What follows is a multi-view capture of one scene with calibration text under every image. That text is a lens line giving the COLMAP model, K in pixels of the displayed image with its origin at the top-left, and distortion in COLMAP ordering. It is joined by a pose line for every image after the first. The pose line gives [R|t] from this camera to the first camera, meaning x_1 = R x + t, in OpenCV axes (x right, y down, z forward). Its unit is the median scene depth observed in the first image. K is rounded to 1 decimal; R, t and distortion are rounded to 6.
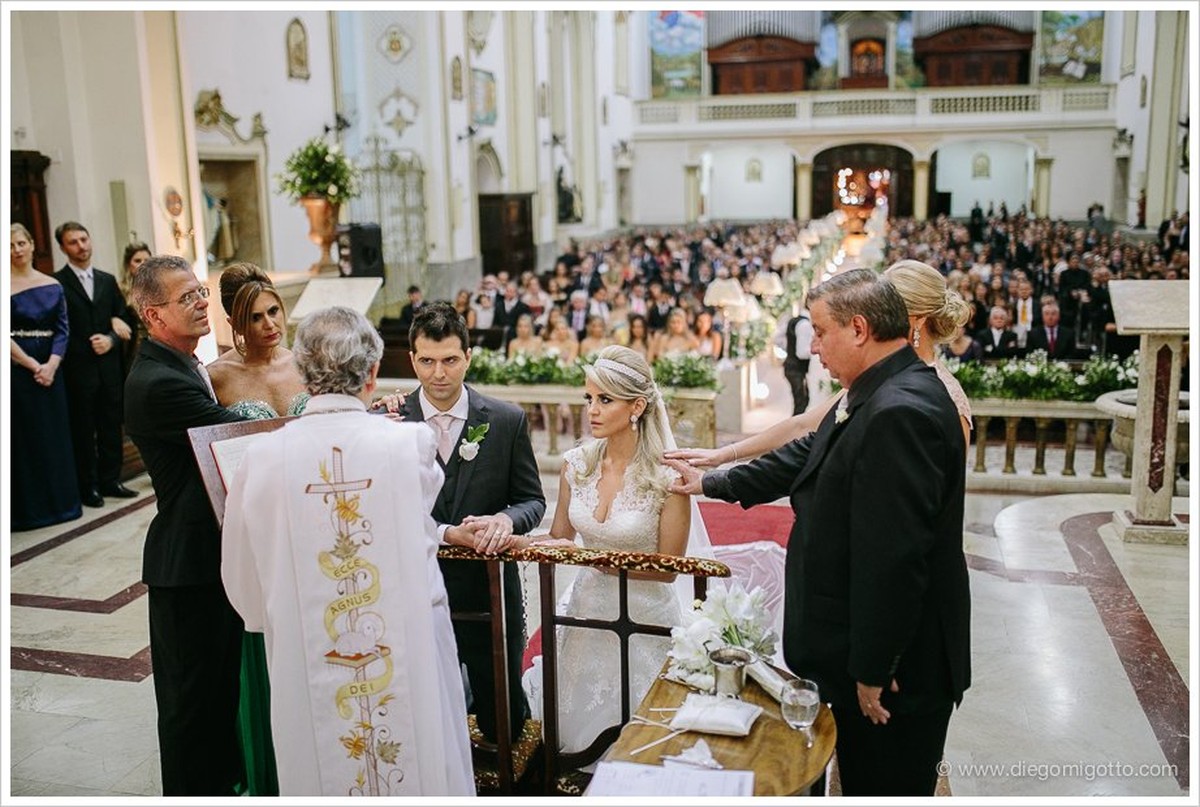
lens RADIAL K [[1148.5, 0, 604.2], [0, 1148.5, 398.5], [0, 0, 1]] dist [-0.010422, 0.000000]
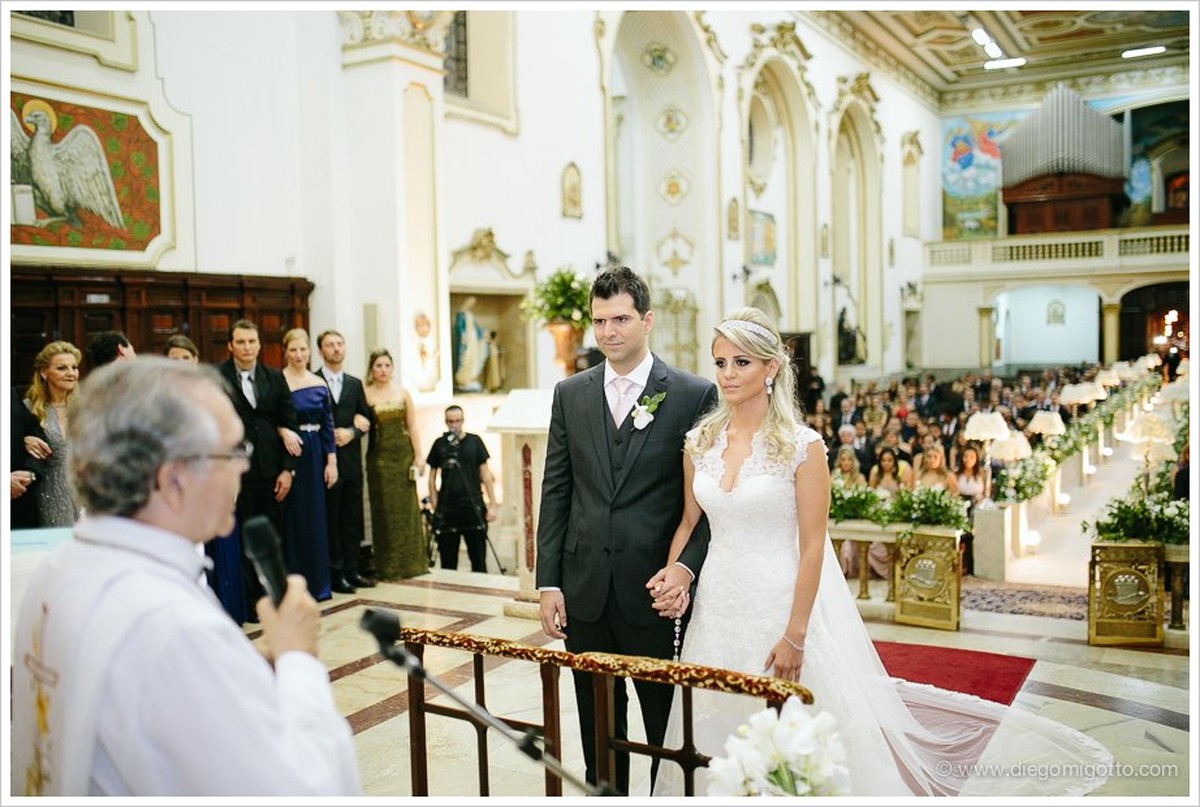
lens RADIAL K [[1148.5, 0, 606.3], [0, 1148.5, 406.8], [0, 0, 1]] dist [-0.010422, 0.000000]
pose [[0.967799, 0.016992, -0.251149, 0.013188], [-0.046933, 0.992405, -0.113713, 0.003586], [0.247309, 0.121838, 0.961246, 0.012815]]
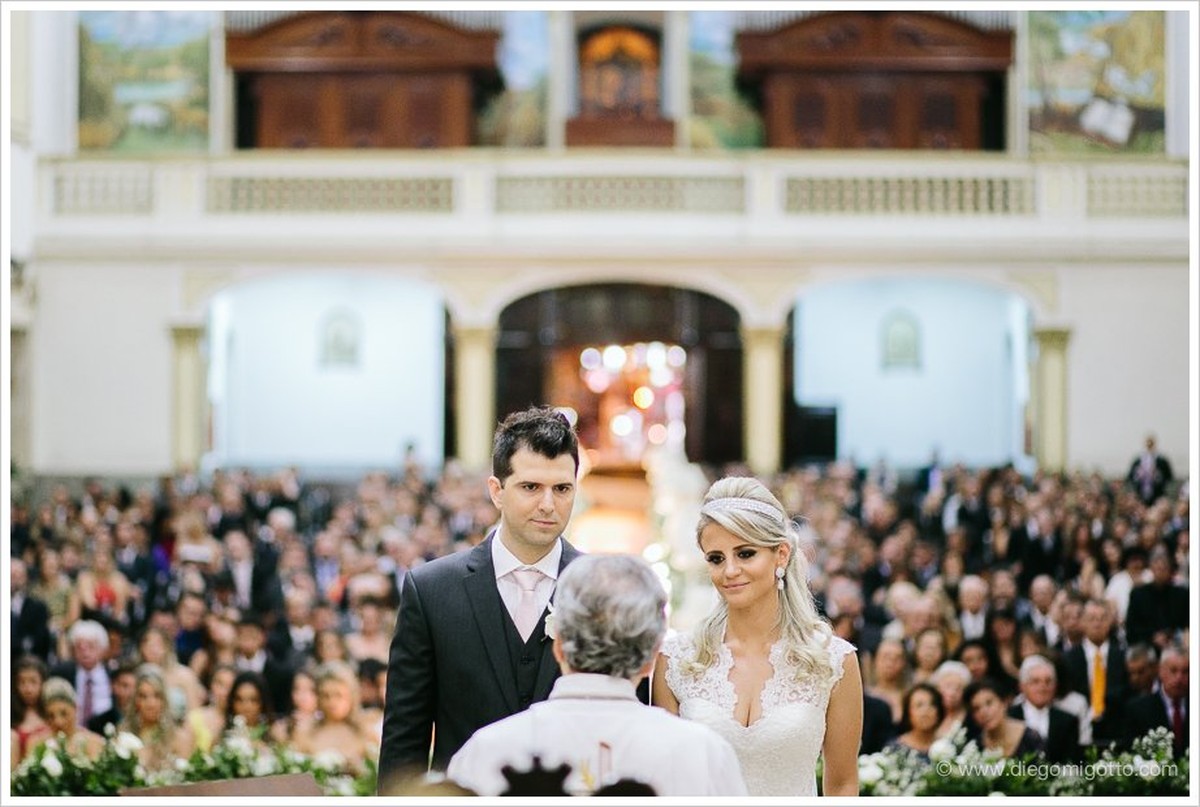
lens RADIAL K [[3225.7, 0, 599.1], [0, 3225.7, 403.6], [0, 0, 1]] dist [-0.077371, 0.000000]
pose [[0.971773, 0.018120, 0.235222, -0.048585], [0.022900, 0.985093, -0.170490, 0.012117], [-0.234804, 0.171064, 0.956872, -0.070540]]
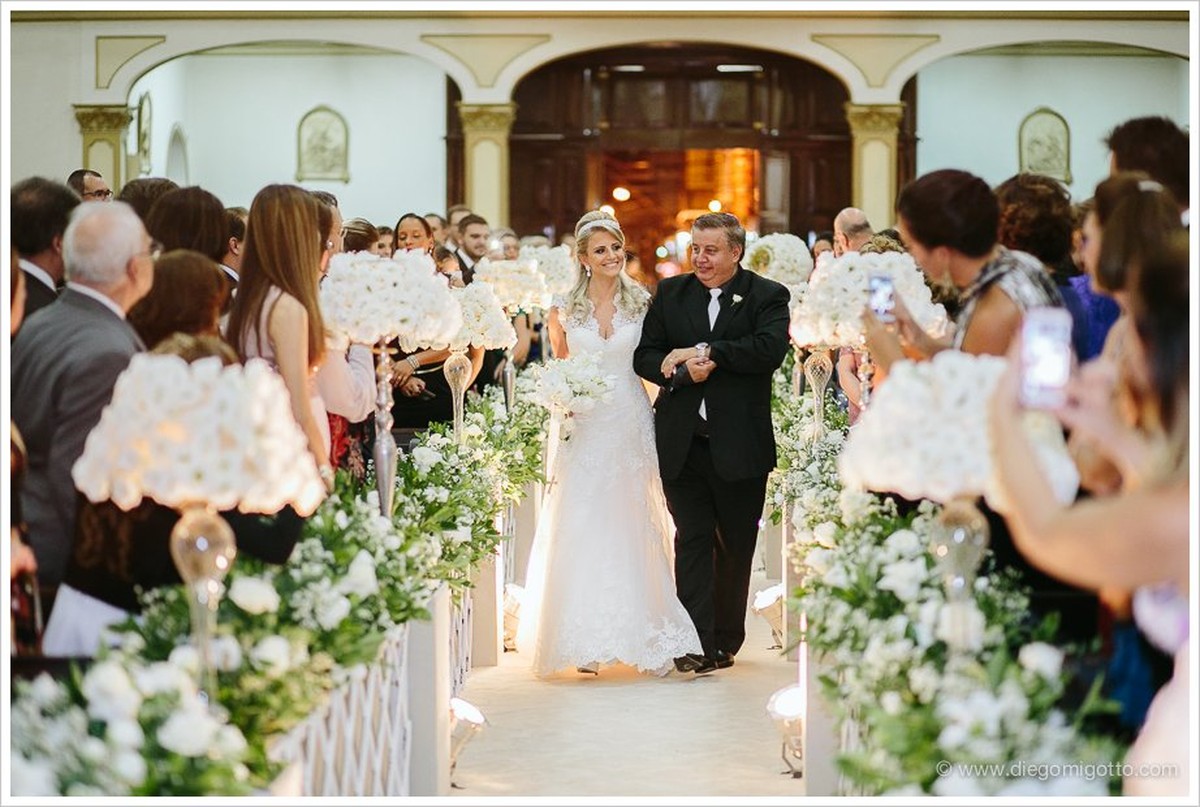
lens RADIAL K [[2974.4, 0, 599.7], [0, 2974.4, 403.5], [0, 0, 1]] dist [0.055898, 0.000000]
pose [[0.978353, 0.012004, 0.206595, 0.051008], [0.017389, 0.990016, -0.139875, -0.025168], [-0.206212, 0.140440, 0.968377, 0.295553]]
